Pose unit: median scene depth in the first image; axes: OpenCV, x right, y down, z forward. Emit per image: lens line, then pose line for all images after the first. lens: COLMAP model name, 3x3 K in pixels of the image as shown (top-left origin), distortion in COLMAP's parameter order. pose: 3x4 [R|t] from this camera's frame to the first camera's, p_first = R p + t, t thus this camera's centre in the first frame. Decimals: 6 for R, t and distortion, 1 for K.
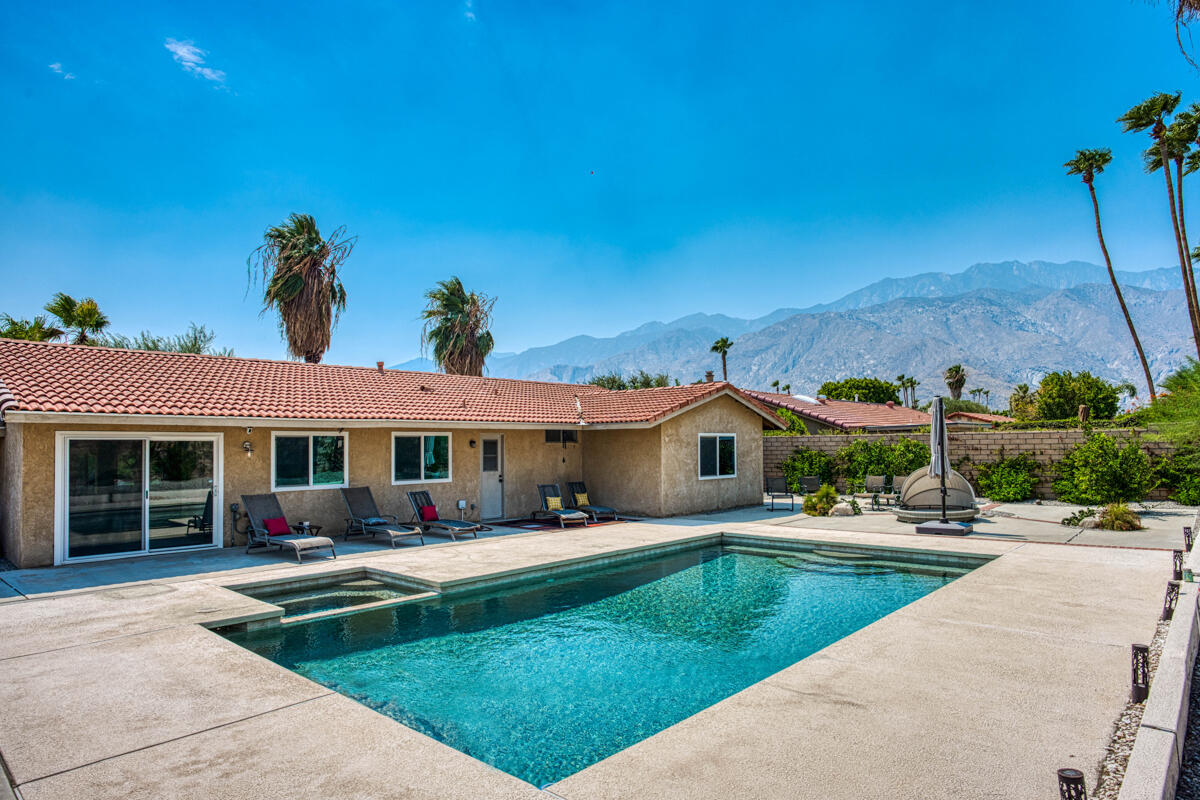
lens RADIAL K [[686.9, 0, 603.5], [0, 686.9, 412.8], [0, 0, 1]] dist [-0.007974, -0.000203]
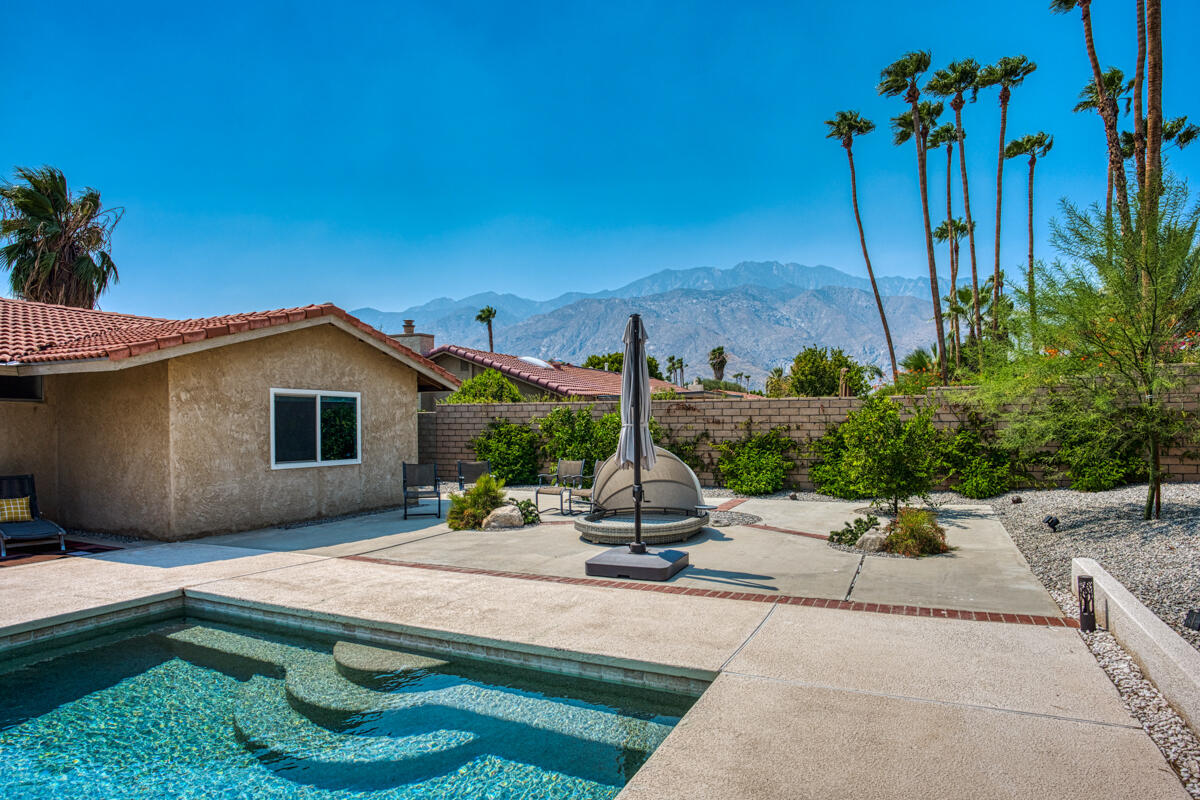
lens RADIAL K [[691.6, 0, 572.8], [0, 691.6, 409.3], [0, 0, 1]] dist [-0.002017, 0.000271]
pose [[0.965646, 0.013159, 0.259528, 0.218994], [-0.019666, 0.999554, 0.022494, 0.027647], [-0.259116, -0.026825, 0.965474, 0.355167]]
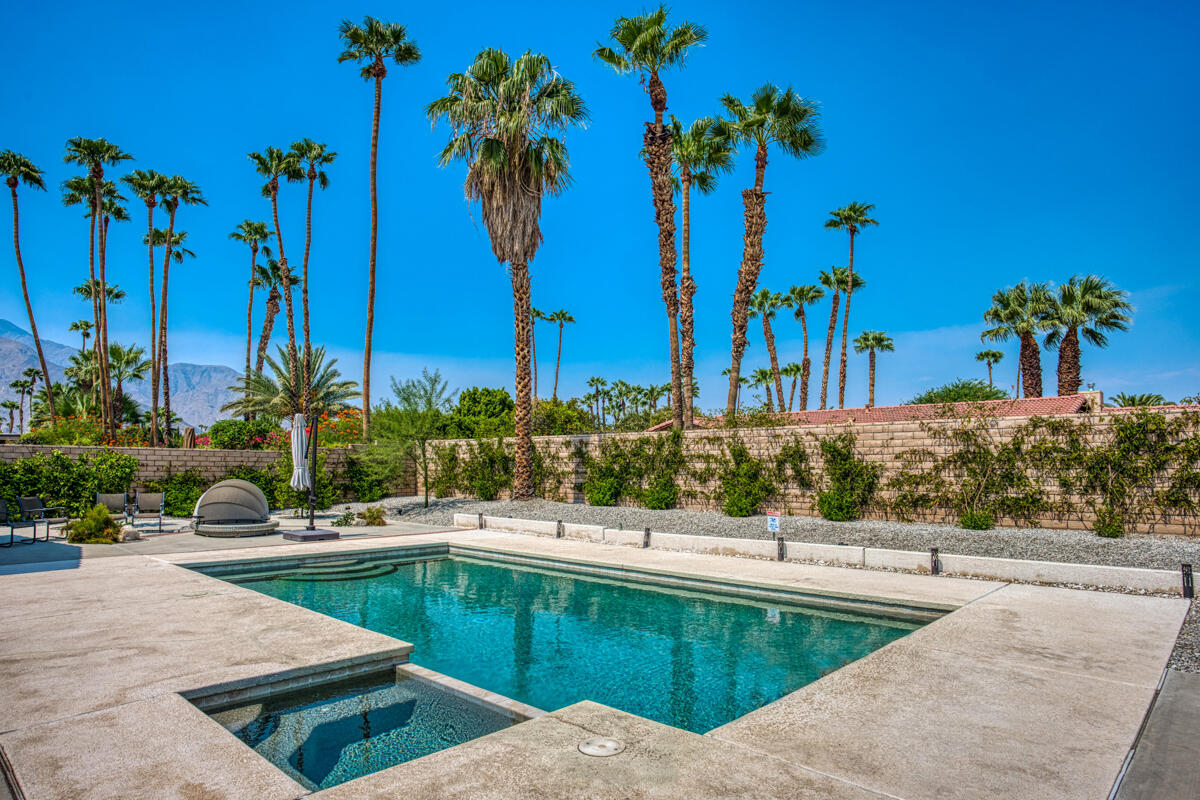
lens RADIAL K [[702.2, 0, 586.6], [0, 702.2, 440.8], [0, 0, 1]] dist [-0.039622, 0.000539]
pose [[0.021141, 0.057149, 0.998142, -0.416176], [-0.055294, 0.996904, -0.055907, 0.041470], [-0.998246, -0.054009, 0.024236, 0.392738]]
